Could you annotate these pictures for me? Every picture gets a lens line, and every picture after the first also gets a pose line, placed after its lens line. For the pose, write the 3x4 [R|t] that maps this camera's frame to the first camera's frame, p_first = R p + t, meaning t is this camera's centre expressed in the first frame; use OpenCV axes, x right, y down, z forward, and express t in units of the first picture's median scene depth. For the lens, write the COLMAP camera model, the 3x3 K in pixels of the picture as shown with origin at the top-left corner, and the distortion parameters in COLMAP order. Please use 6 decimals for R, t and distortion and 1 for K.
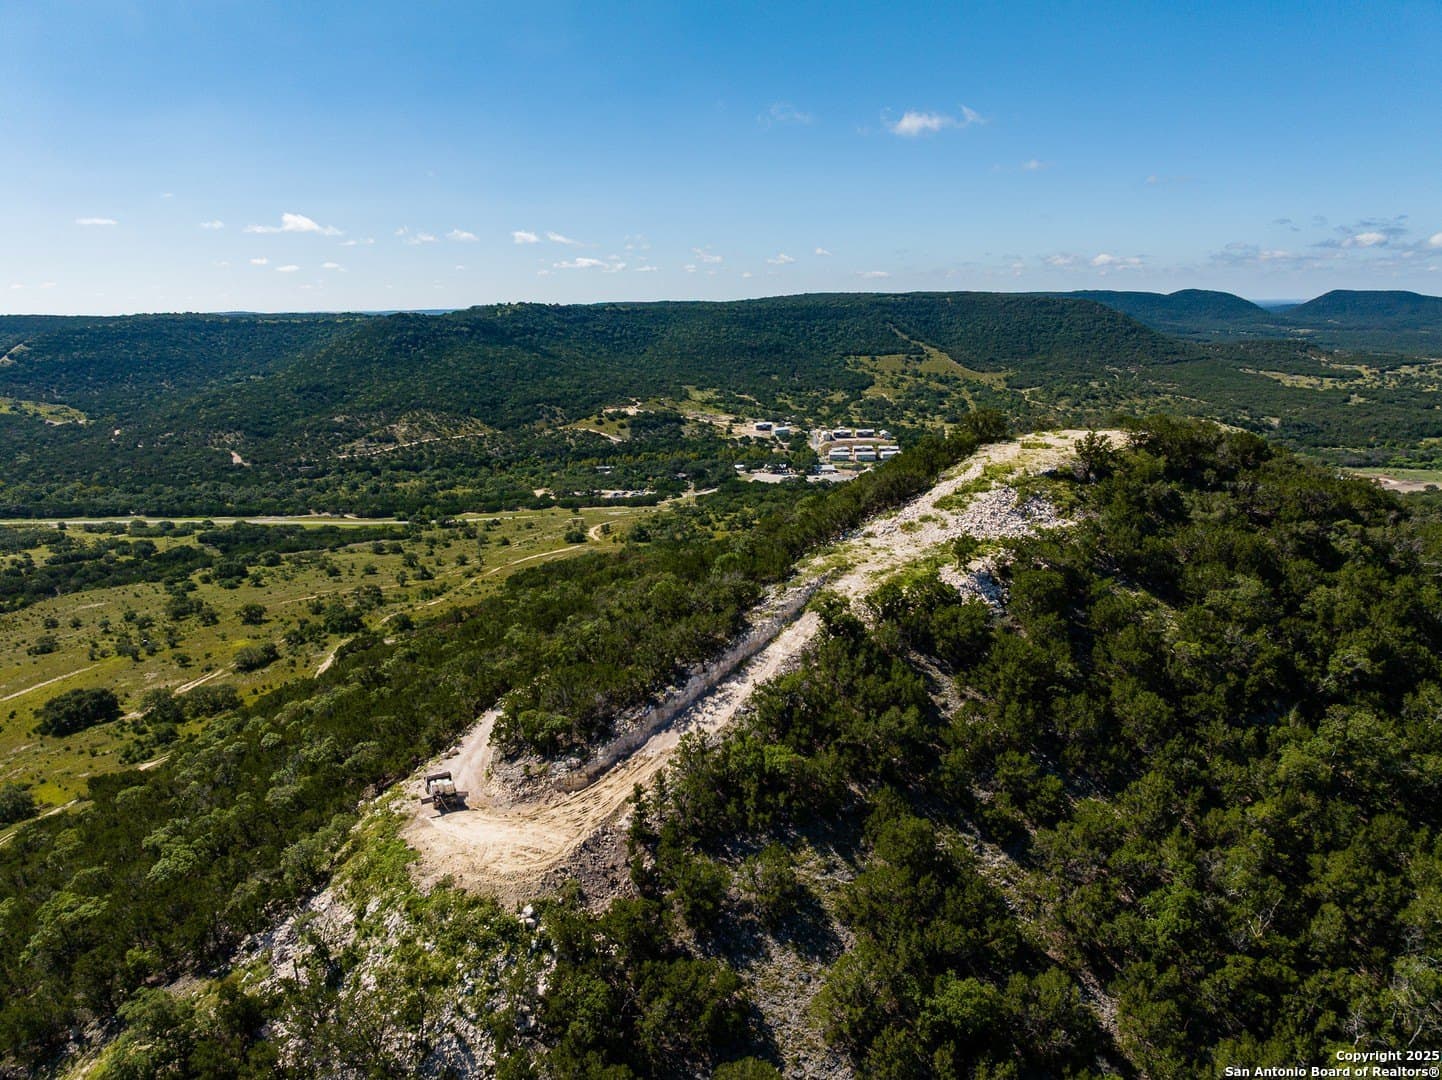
lens RADIAL K [[1003.7, 0, 721.0], [0, 1003.7, 540.0], [0, 0, 1]] dist [-0.042012, 0.003062]
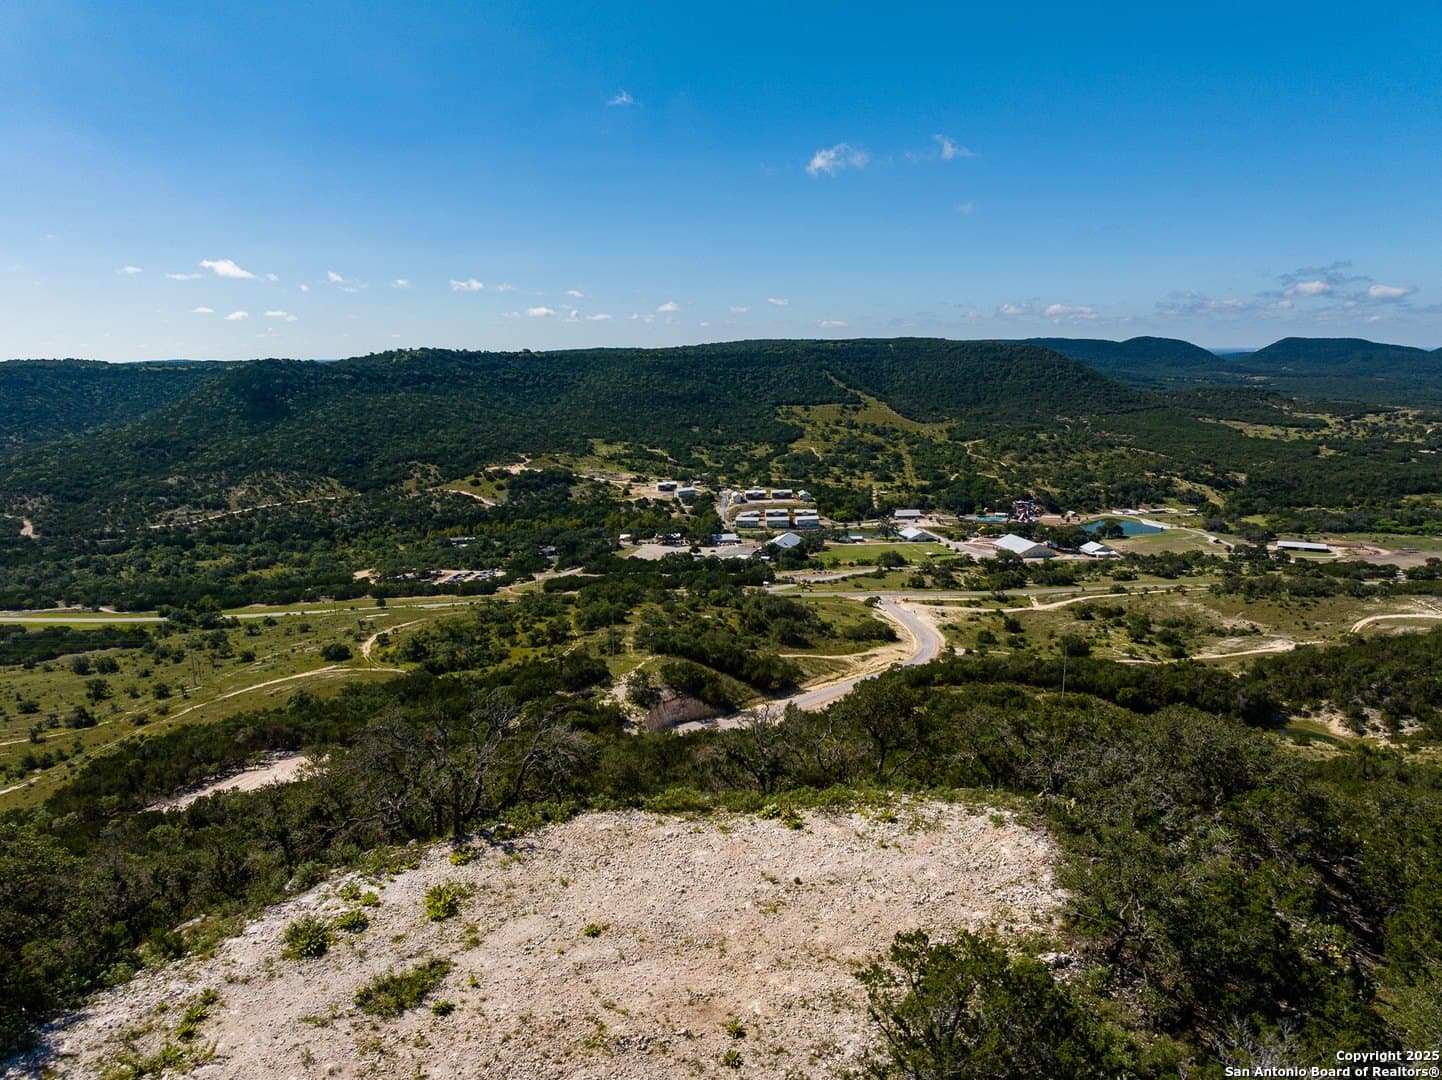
lens RADIAL K [[1007.4, 0, 721.0], [0, 1007.4, 540.0], [0, 0, 1]] dist [-0.050758, 0.013241]
pose [[0.999343, -0.005627, 0.035794, 0.055846], [0.007328, 0.998842, -0.047554, -0.023653], [-0.035485, 0.047785, 0.998227, 0.119902]]
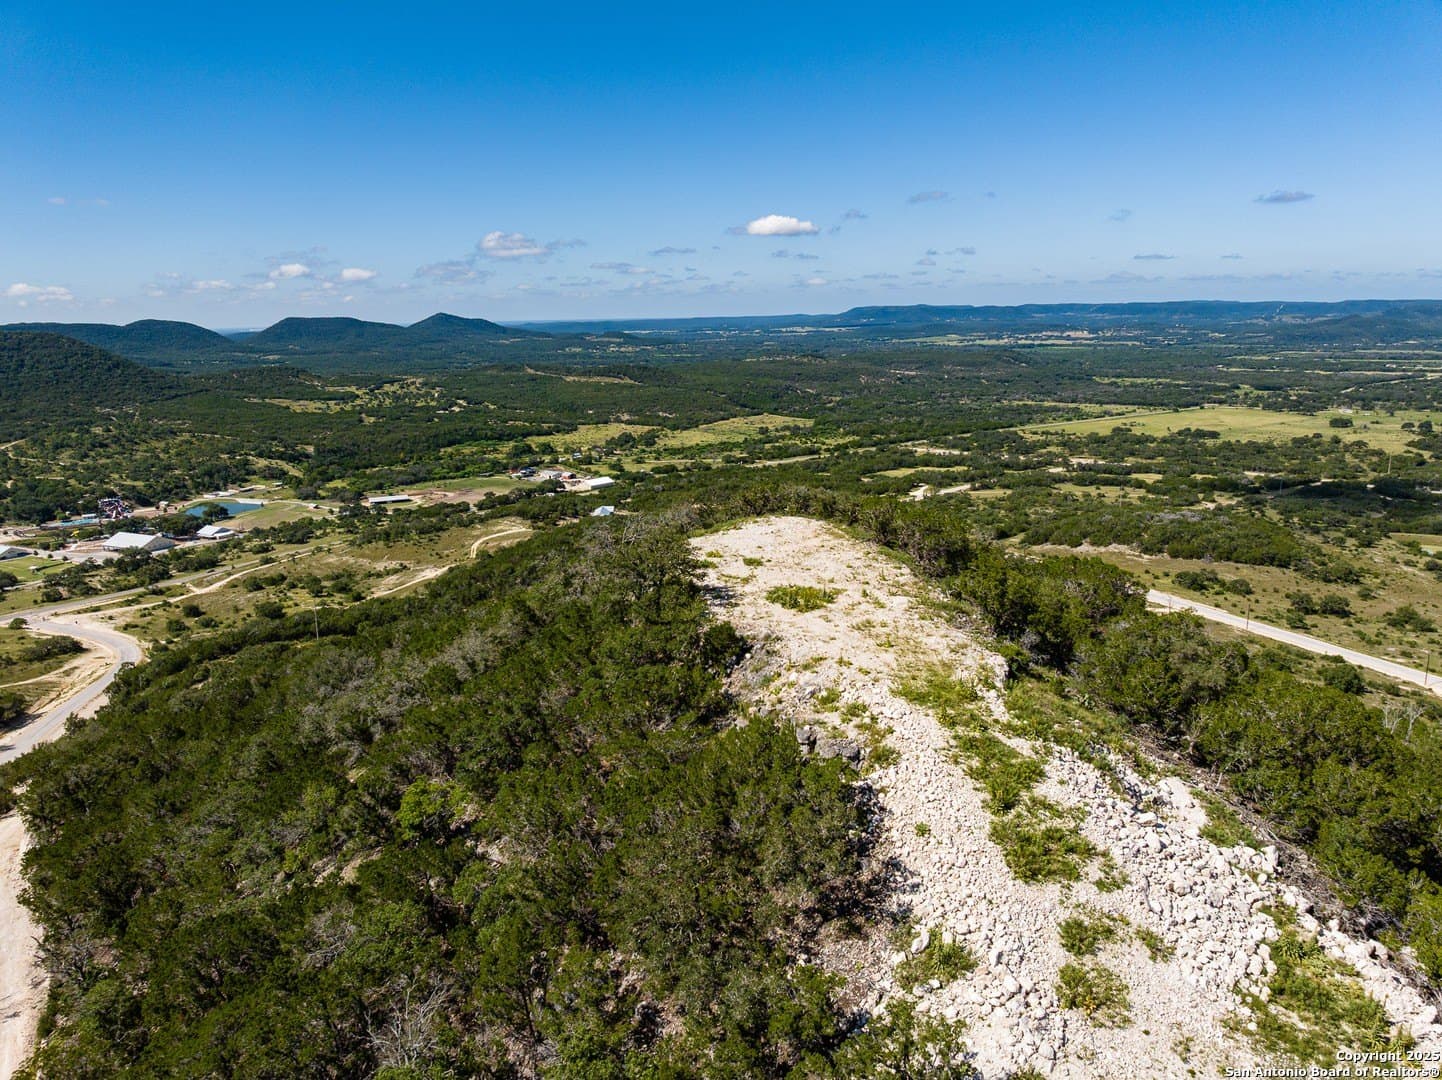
lens RADIAL K [[1003.7, 0, 721.0], [0, 1003.7, 540.0], [0, 0, 1]] dist [-0.042012, 0.003062]
pose [[0.572918, -0.176908, 0.800292, -0.011733], [0.199998, 0.977087, 0.072814, -0.022189], [-0.794837, 0.118340, 0.595172, 0.100034]]
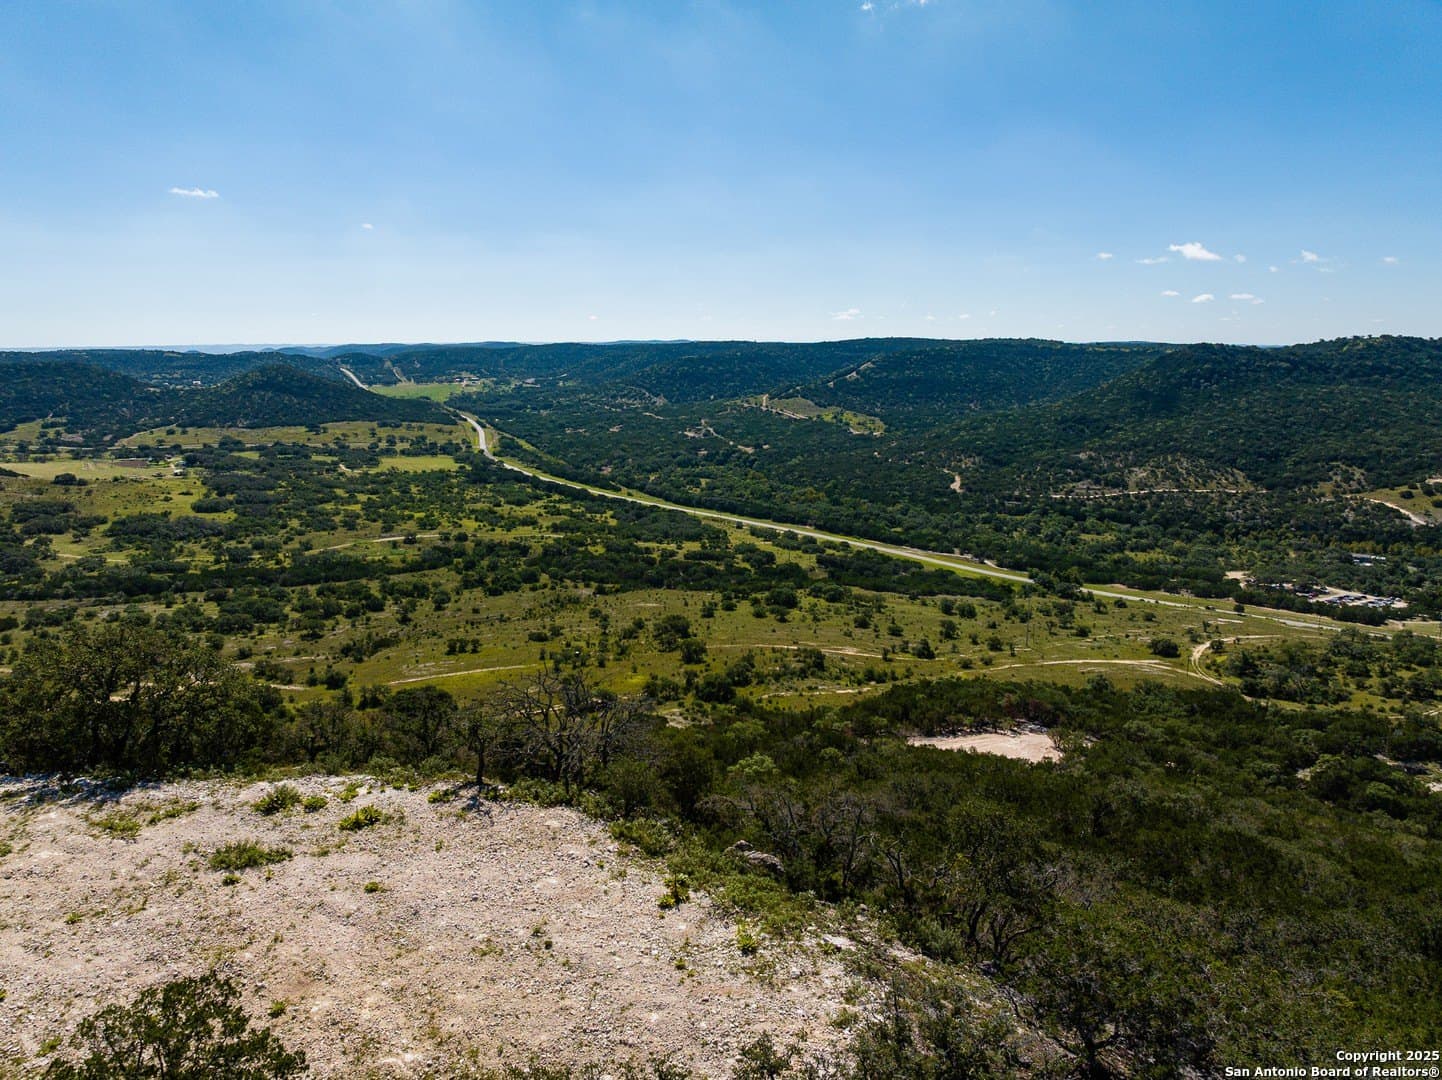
lens RADIAL K [[1007.5, 0, 721.0], [0, 1007.5, 540.0], [0, 0, 1]] dist [-0.040151, -0.008787]
pose [[0.660411, 0.156467, -0.734421, 0.078737], [-0.178993, 0.982659, 0.048399, -0.027656], [0.729259, 0.099493, 0.676966, 0.132751]]
